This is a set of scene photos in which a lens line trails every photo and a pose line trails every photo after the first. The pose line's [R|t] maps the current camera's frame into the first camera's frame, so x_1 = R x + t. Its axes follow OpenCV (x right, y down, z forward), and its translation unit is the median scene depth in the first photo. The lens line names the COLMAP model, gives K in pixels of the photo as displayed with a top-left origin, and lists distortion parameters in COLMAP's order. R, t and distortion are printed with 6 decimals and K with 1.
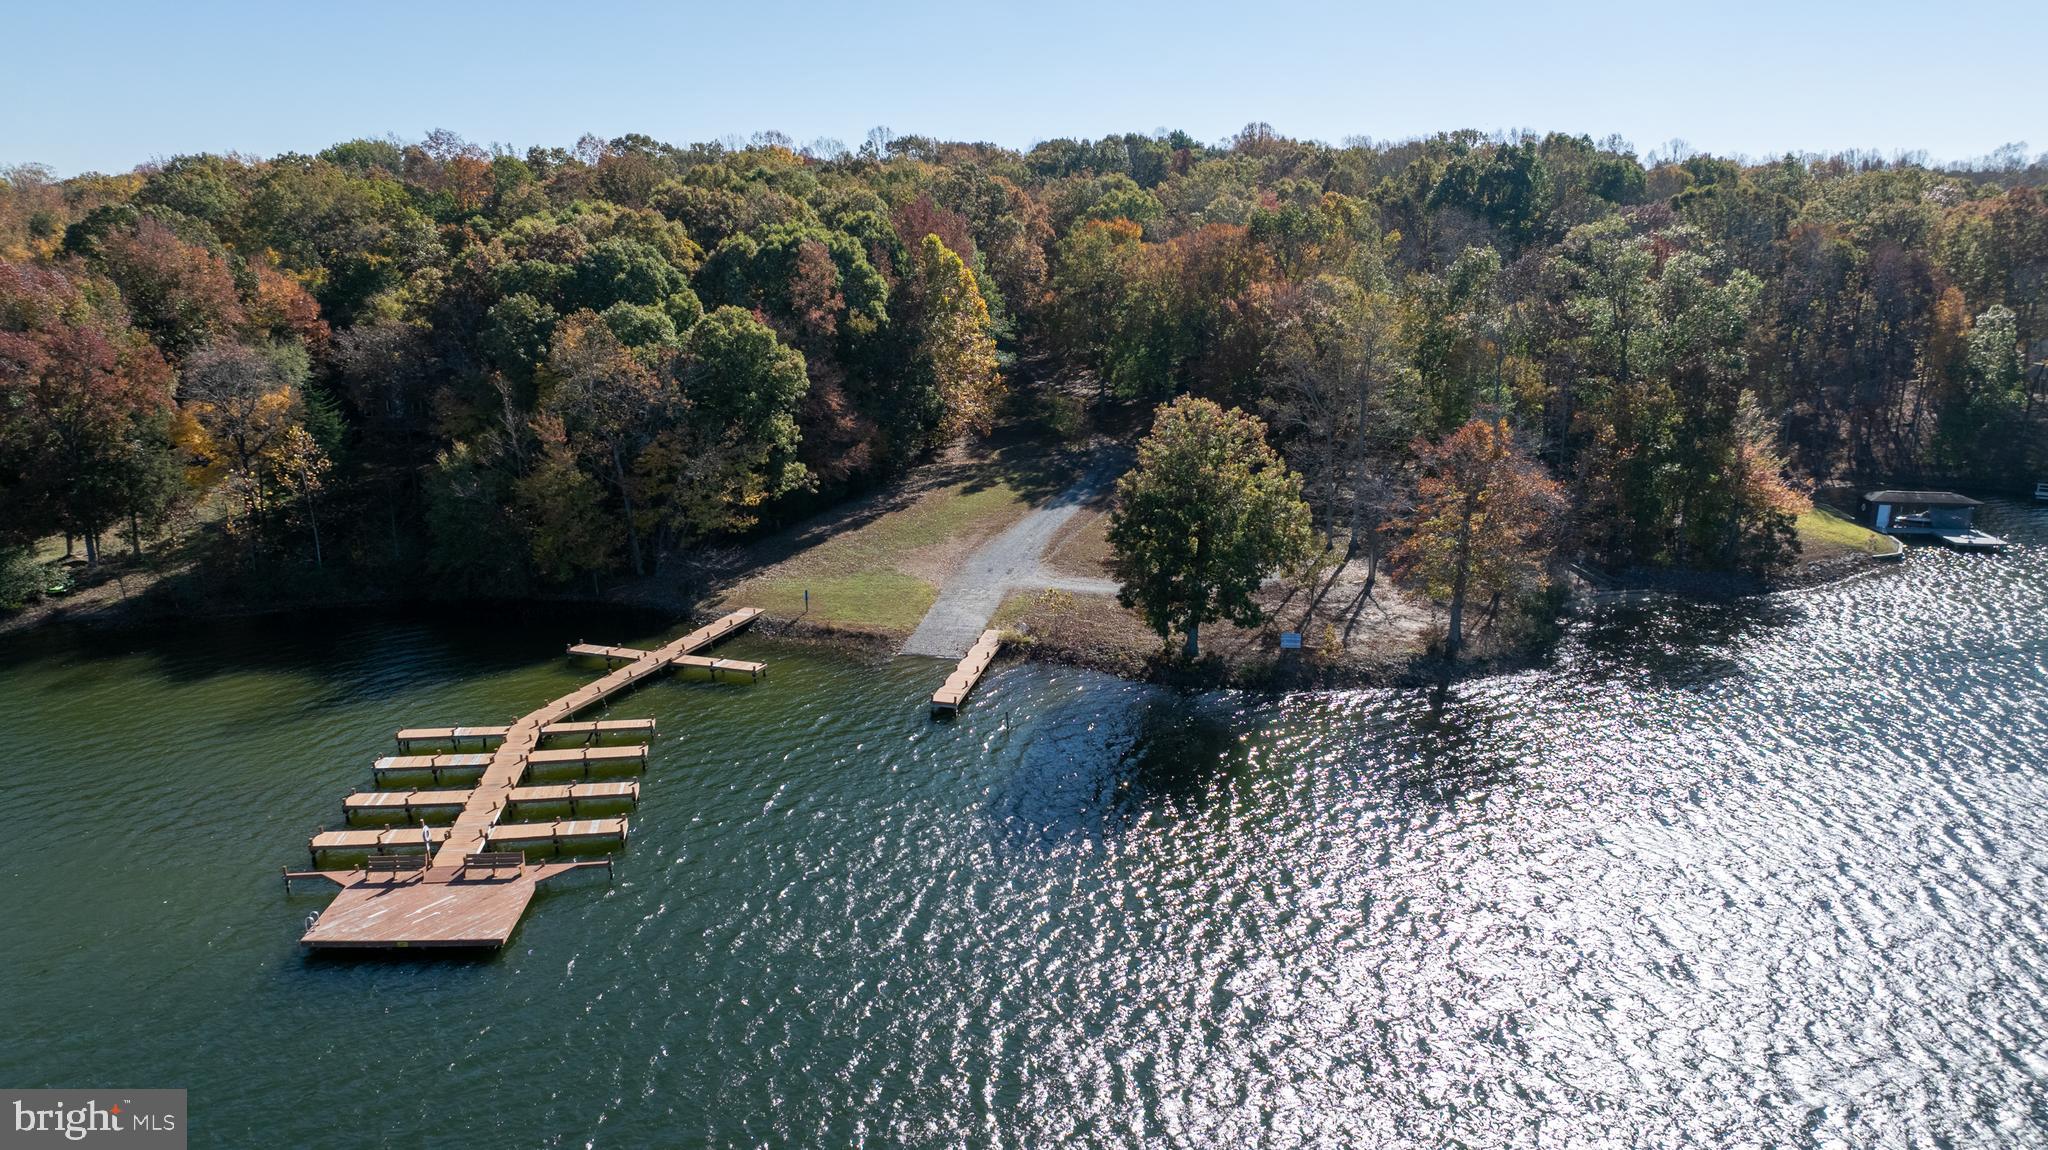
lens RADIAL K [[1463.4, 0, 1023.4], [0, 1463.4, 570.5], [0, 0, 1]] dist [-0.034154, 0.029858]
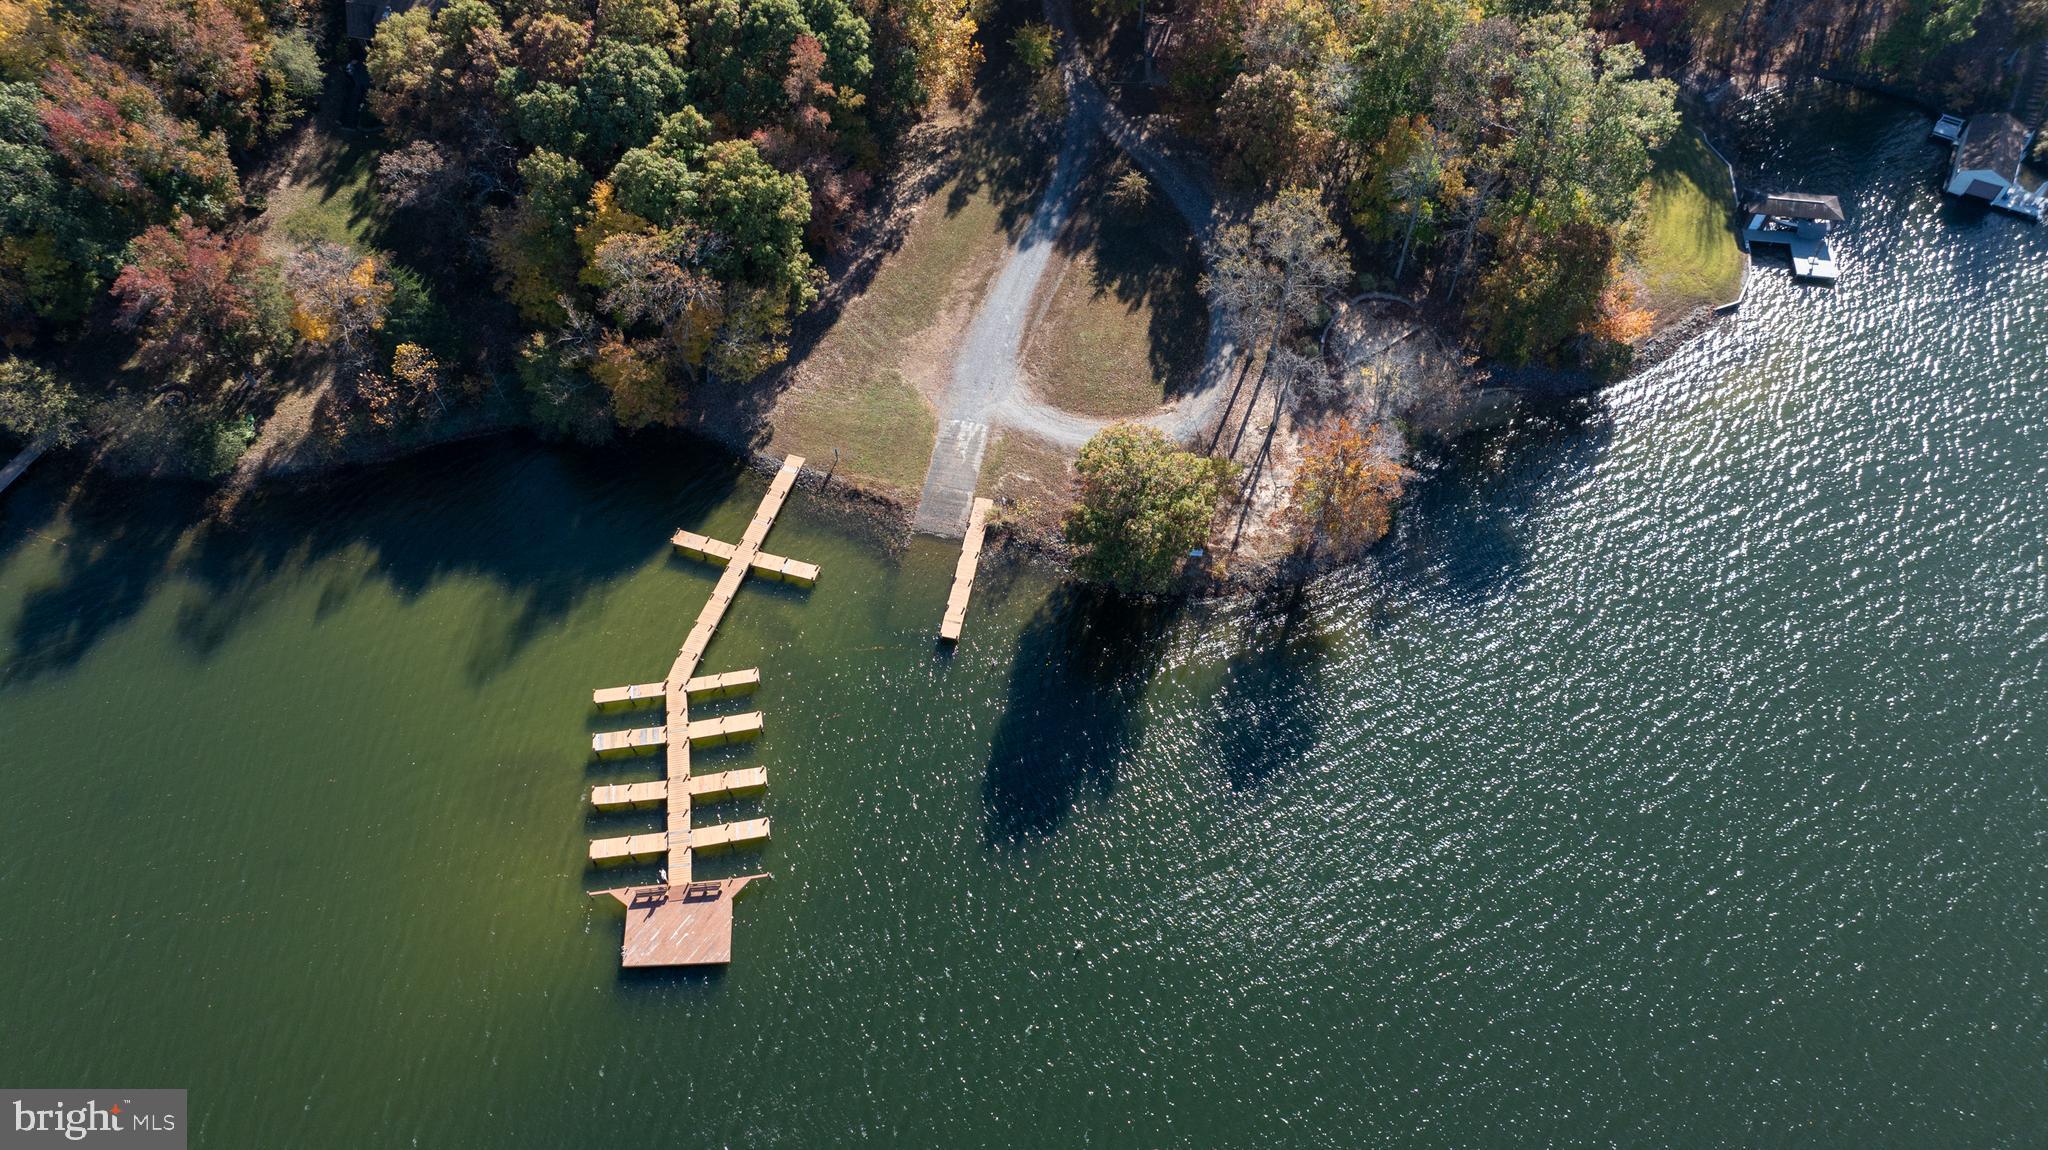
lens RADIAL K [[1463.4, 0, 1027.8], [0, 1463.4, 565.7], [0, 0, 1]] dist [-0.034154, 0.029858]
pose [[0.999959, -0.006354, 0.006434, 0.013437], [-0.000029, 0.709255, 0.704952, -0.844943], [-0.009043, -0.704923, 0.709226, 0.005945]]
